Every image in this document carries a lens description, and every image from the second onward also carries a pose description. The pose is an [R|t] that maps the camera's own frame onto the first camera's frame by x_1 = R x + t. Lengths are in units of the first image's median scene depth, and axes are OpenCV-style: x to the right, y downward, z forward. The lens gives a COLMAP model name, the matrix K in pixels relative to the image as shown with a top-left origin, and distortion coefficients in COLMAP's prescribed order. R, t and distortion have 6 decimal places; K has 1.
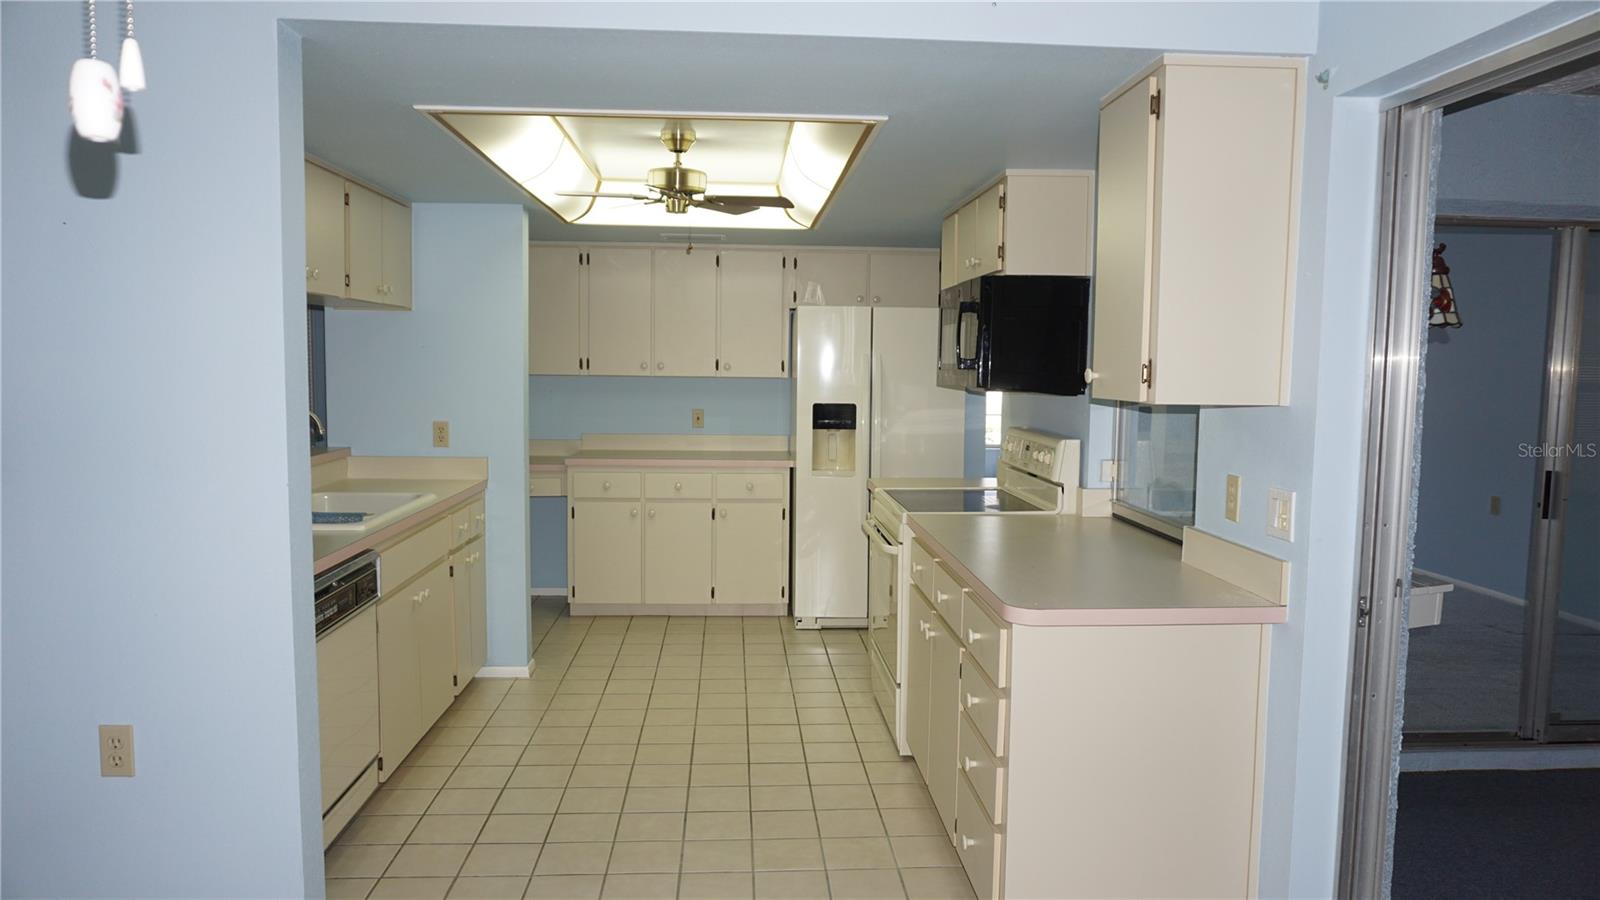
lens RADIAL K [[1072.4, 0, 804.2], [0, 1072.4, 459.2], [0, 0, 1]] dist [-0.042442, 0.033552]
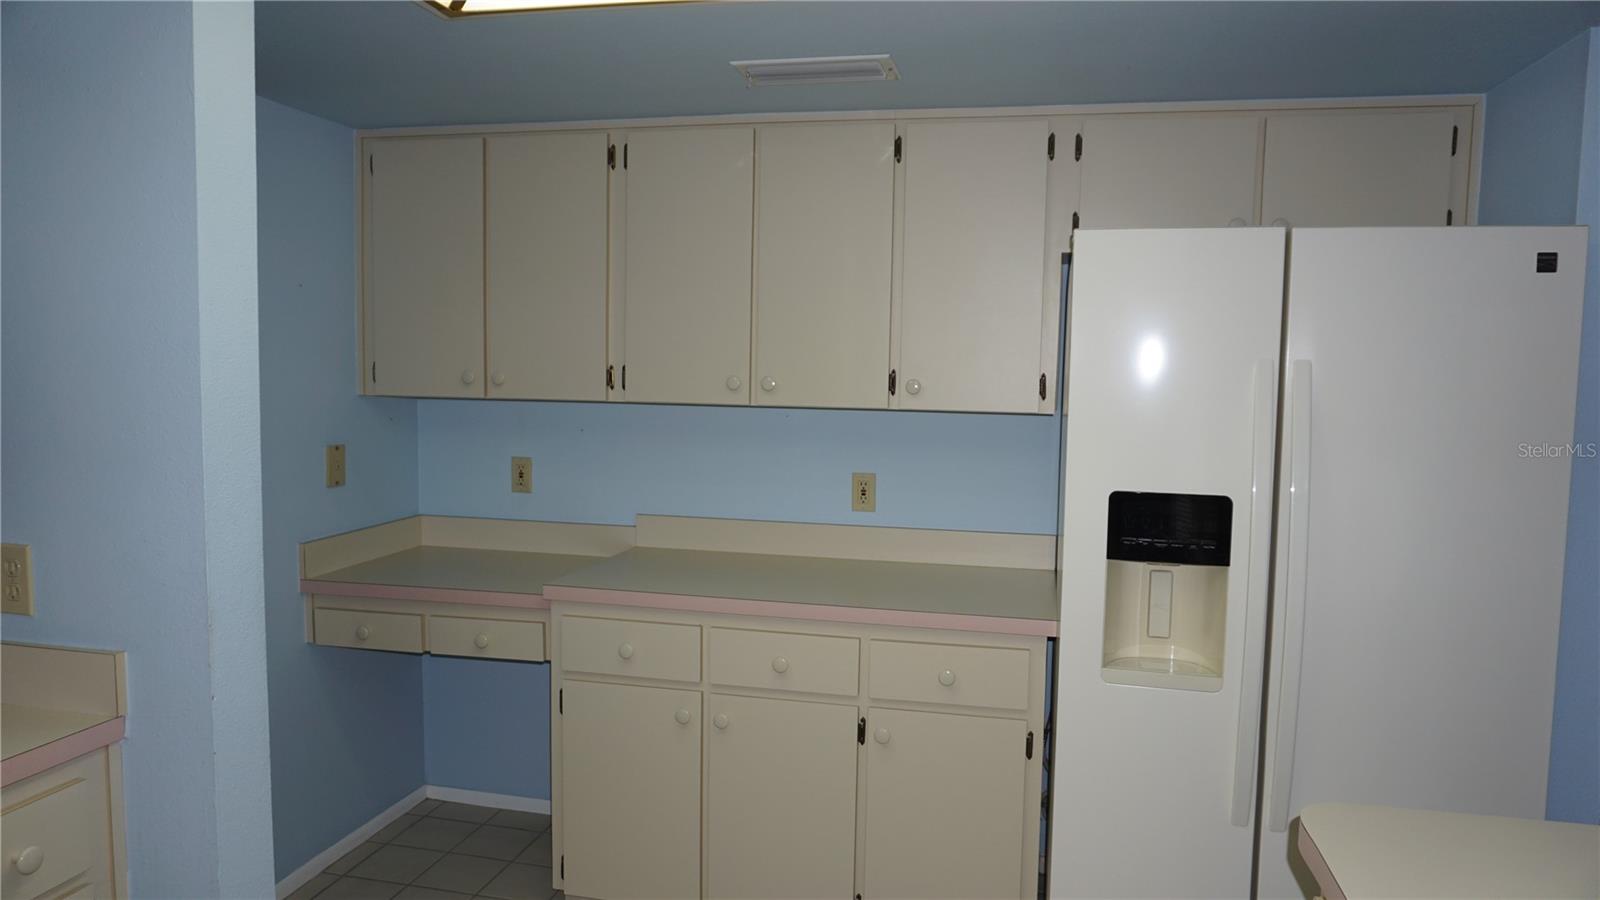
lens RADIAL K [[1072.4, 0, 804.2], [0, 1072.4, 459.2], [0, 0, 1]] dist [-0.042442, 0.033552]
pose [[0.962203, 0.028789, -0.270808, 0.005554], [-0.030172, 0.999544, -0.000943, -0.056525], [0.270657, 0.009078, 0.962633, 0.580908]]
